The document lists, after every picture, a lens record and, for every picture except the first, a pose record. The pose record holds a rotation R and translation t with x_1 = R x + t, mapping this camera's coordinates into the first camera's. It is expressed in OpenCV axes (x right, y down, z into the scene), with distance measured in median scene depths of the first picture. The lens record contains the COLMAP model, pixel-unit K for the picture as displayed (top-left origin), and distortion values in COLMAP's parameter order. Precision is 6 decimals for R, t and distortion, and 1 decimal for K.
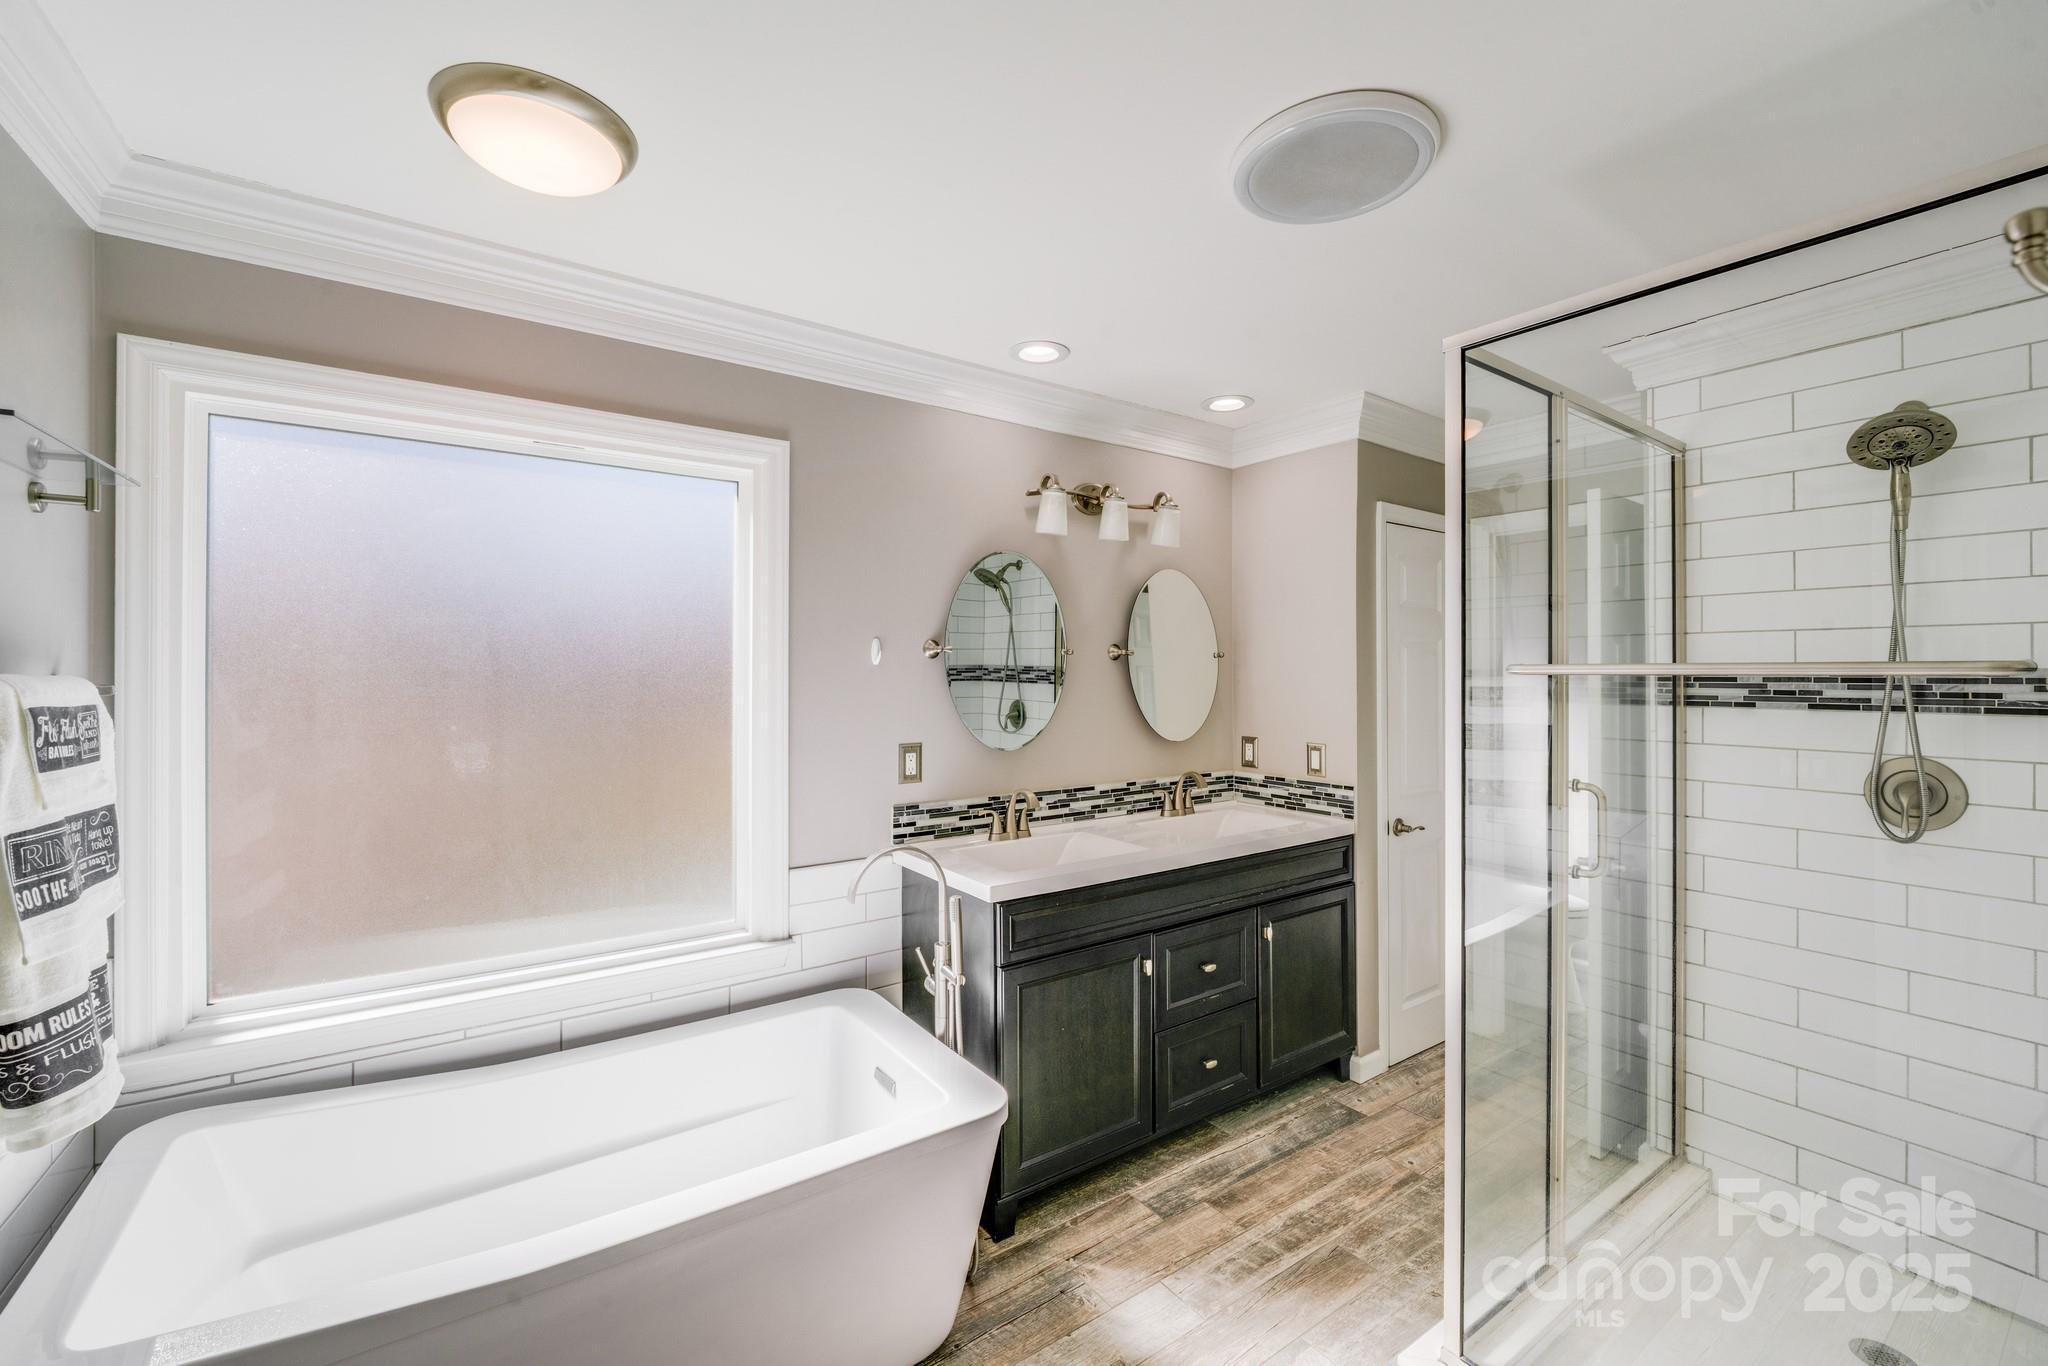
lens RADIAL K [[851.1, 0, 1015.6], [0, 851.1, 696.3], [0, 0, 1]] dist [0.001064, -0.000032]
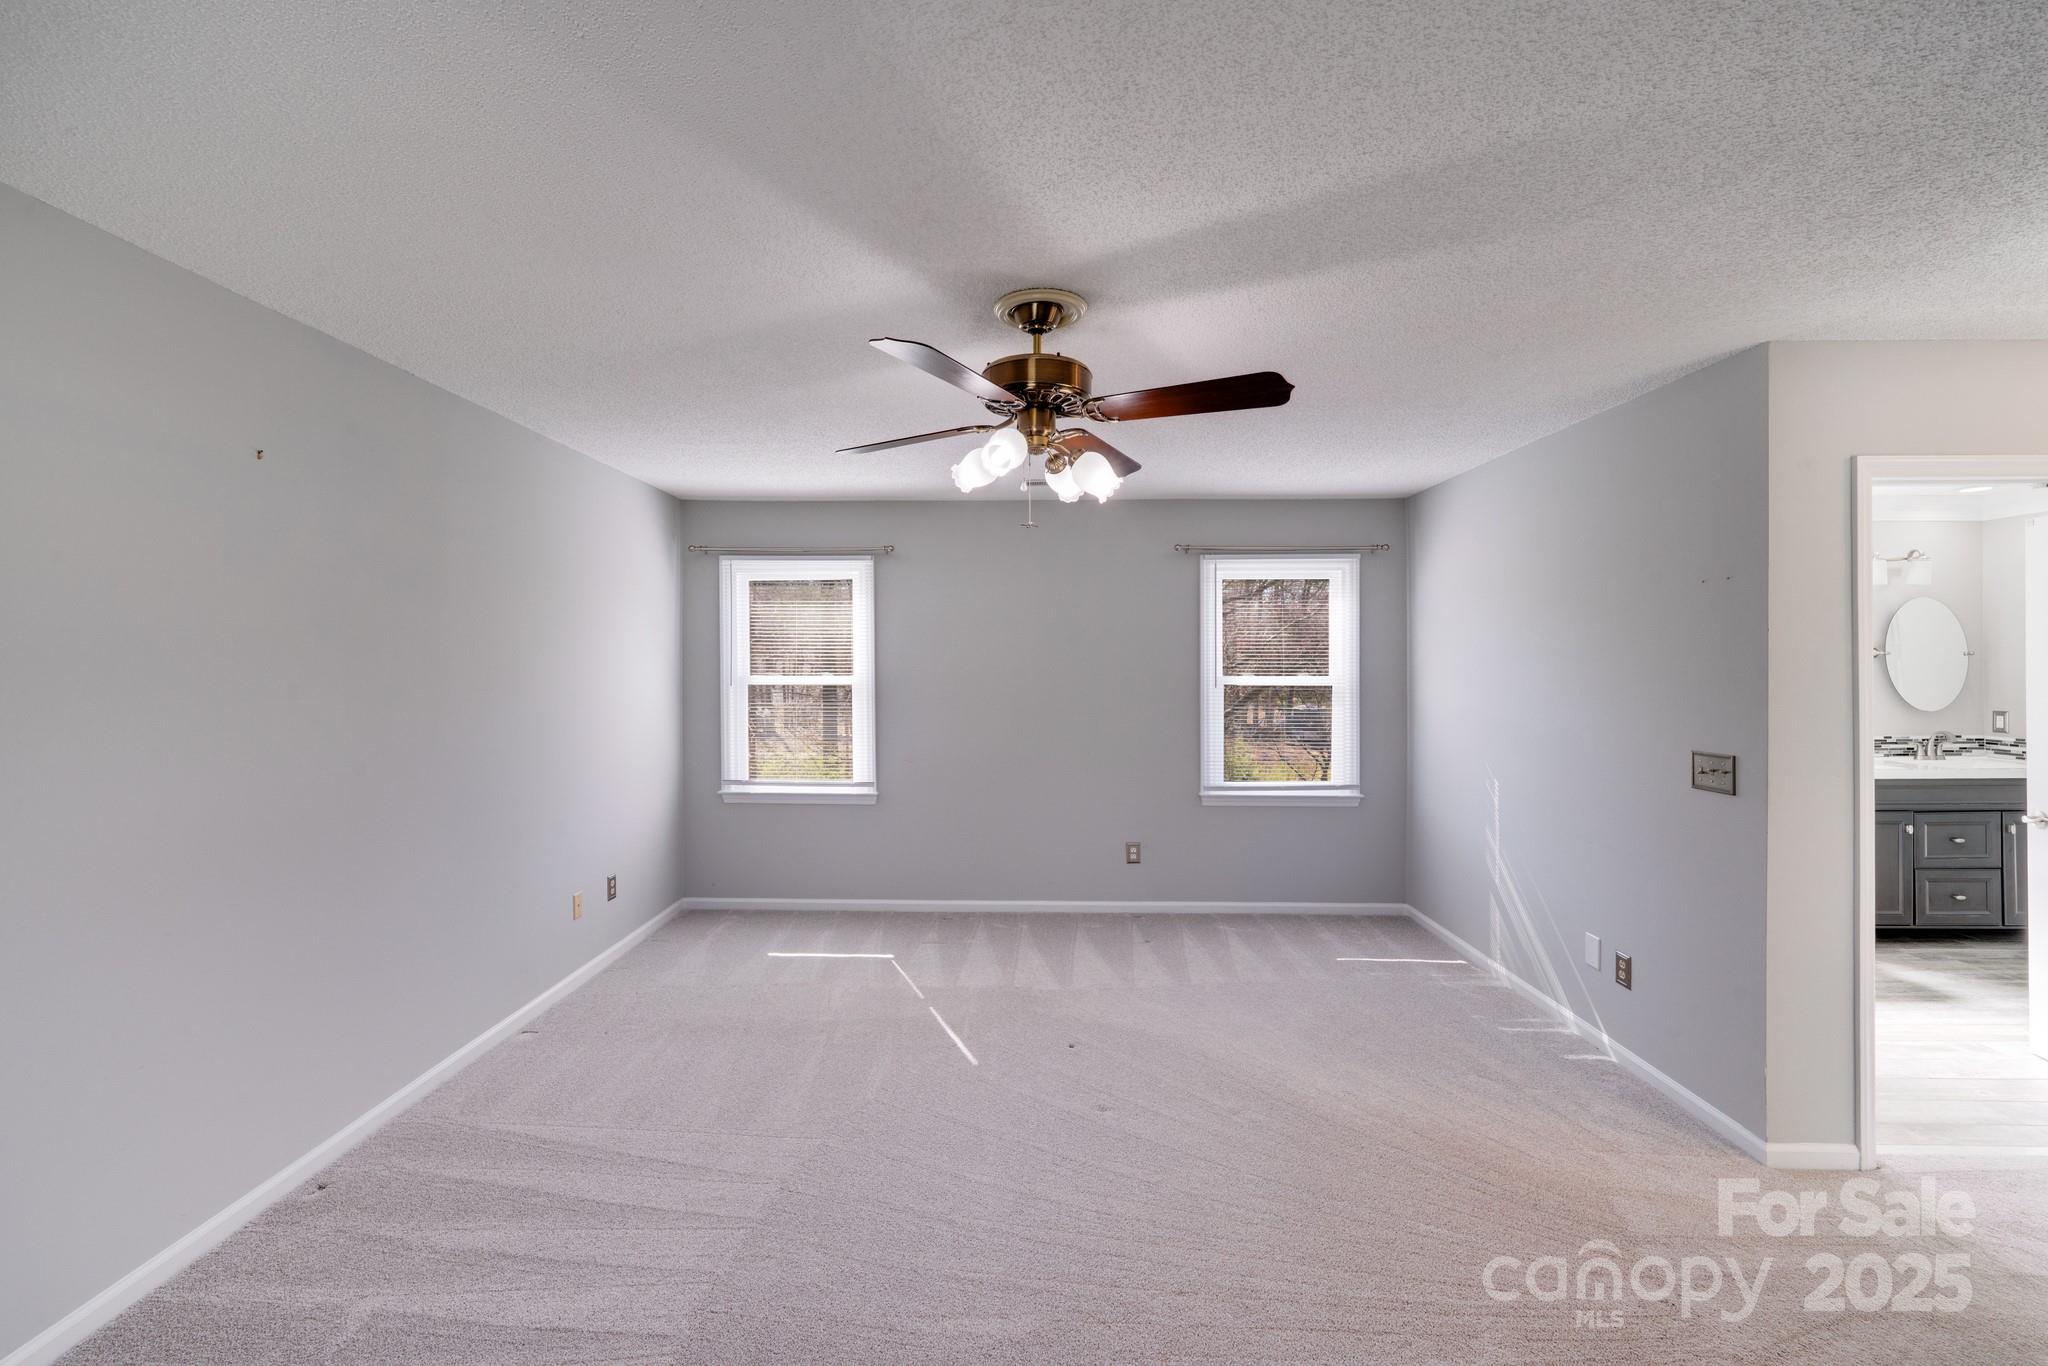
lens RADIAL K [[854.2, 0, 1016.5], [0, 854.2, 679.1], [0, 0, 1]] dist [-0.004094, -0.000522]
pose [[0.816169, 0.002768, -0.577807, -0.260739], [-0.015107, 0.999749, -0.016548, 0.045106], [0.577616, 0.022235, 0.816005, -1.166826]]
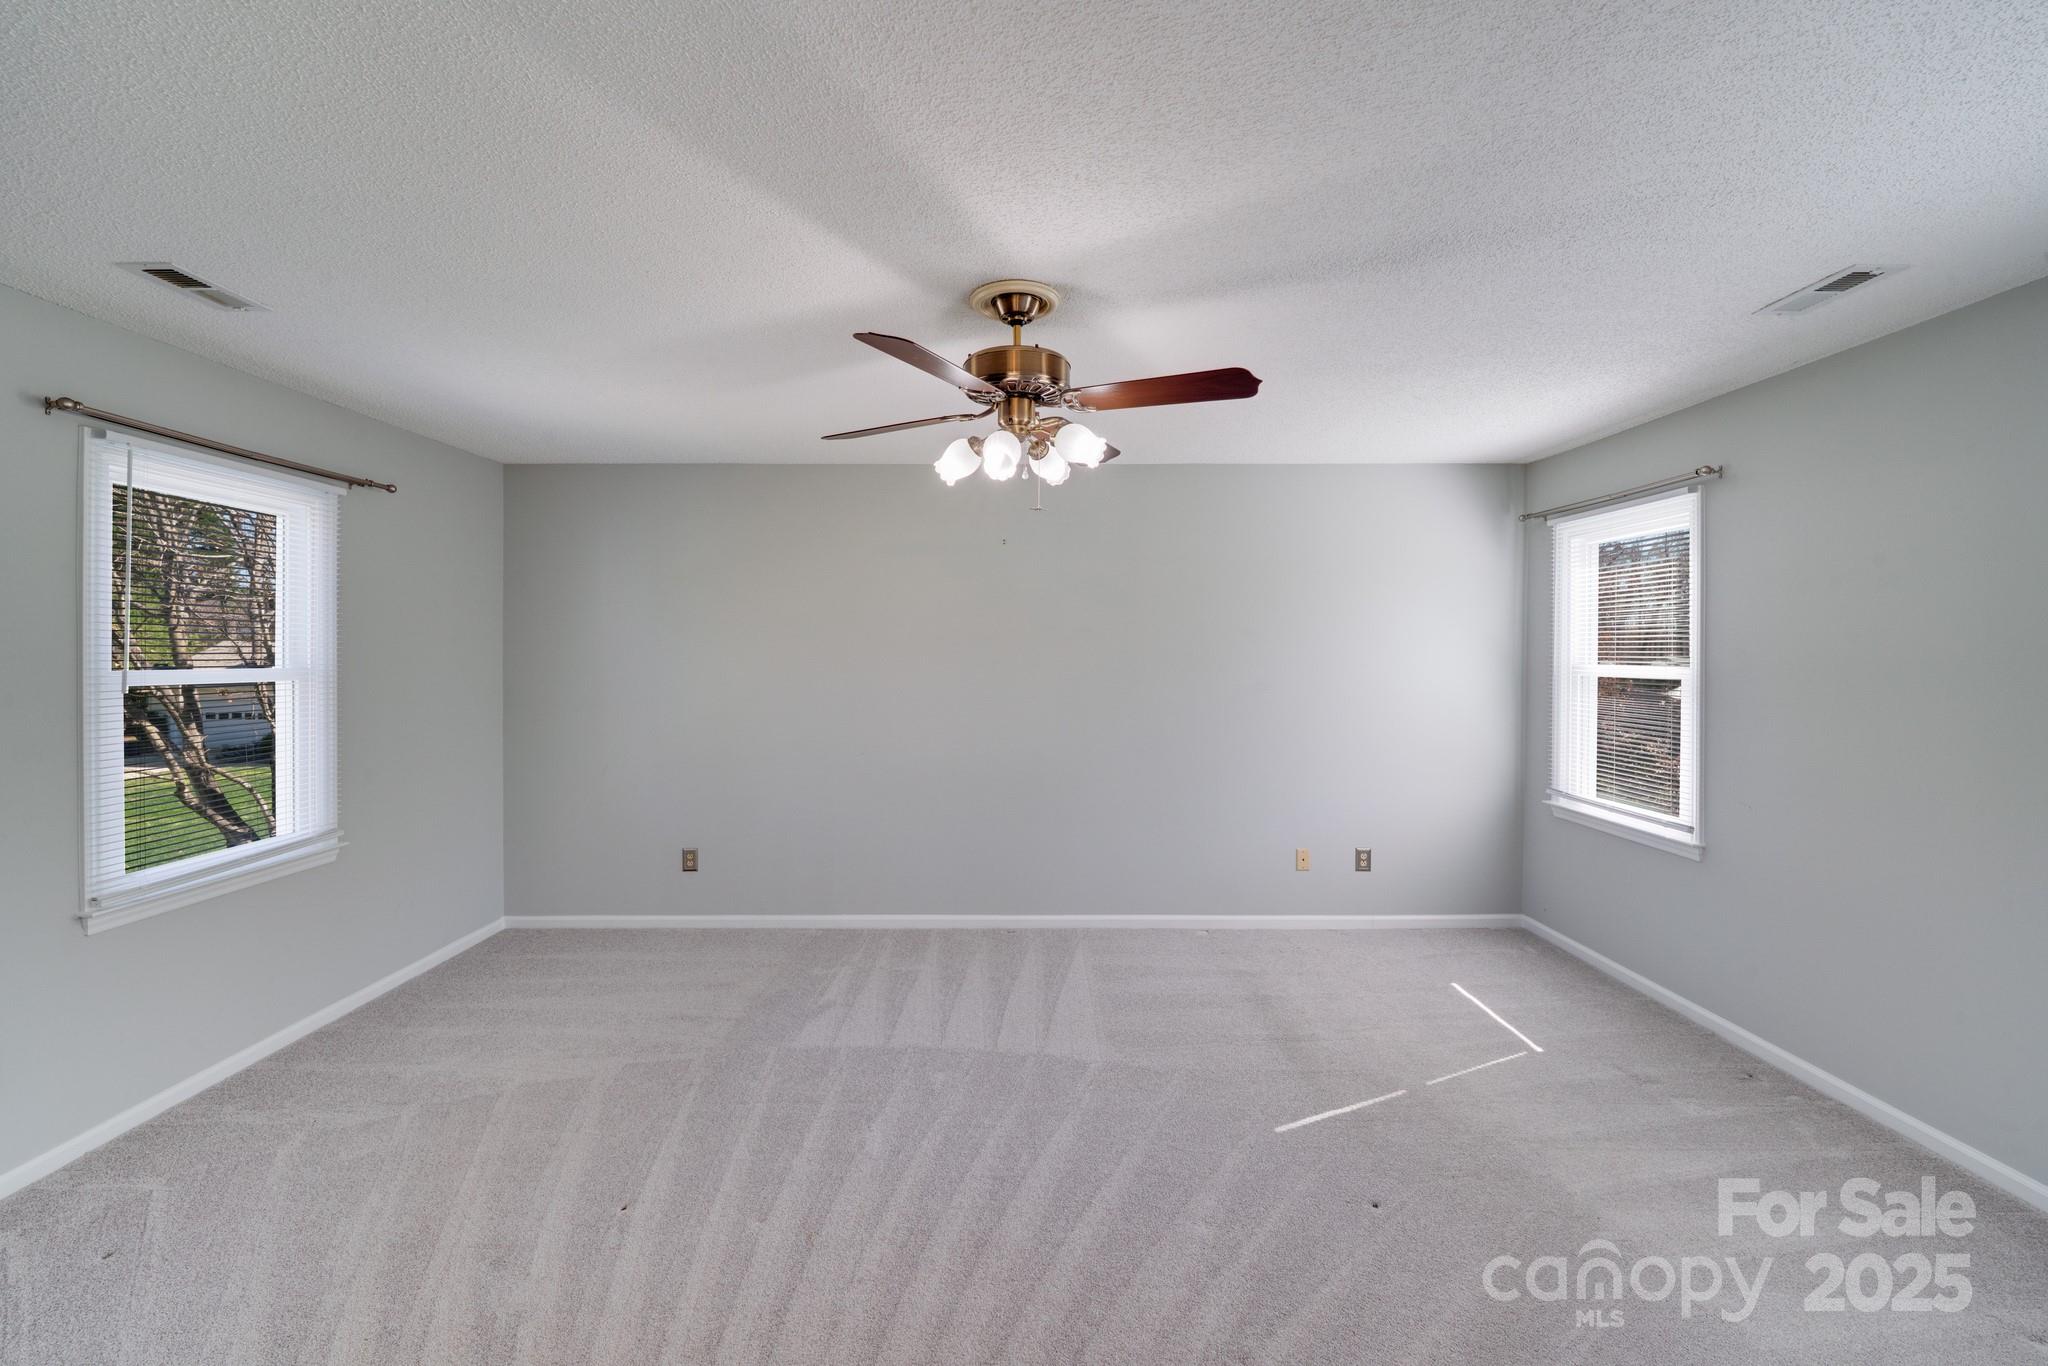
lens RADIAL K [[851.6, 0, 1011.6], [0, 851.6, 659.0], [0, 0, 1]] dist [0.001257, 0.000004]
pose [[-0.574700, -0.007544, -0.818330, 0.224149], [-0.033778, 0.999324, 0.014509, -0.006662], [0.817667, 0.035980, -0.574566, 1.228439]]
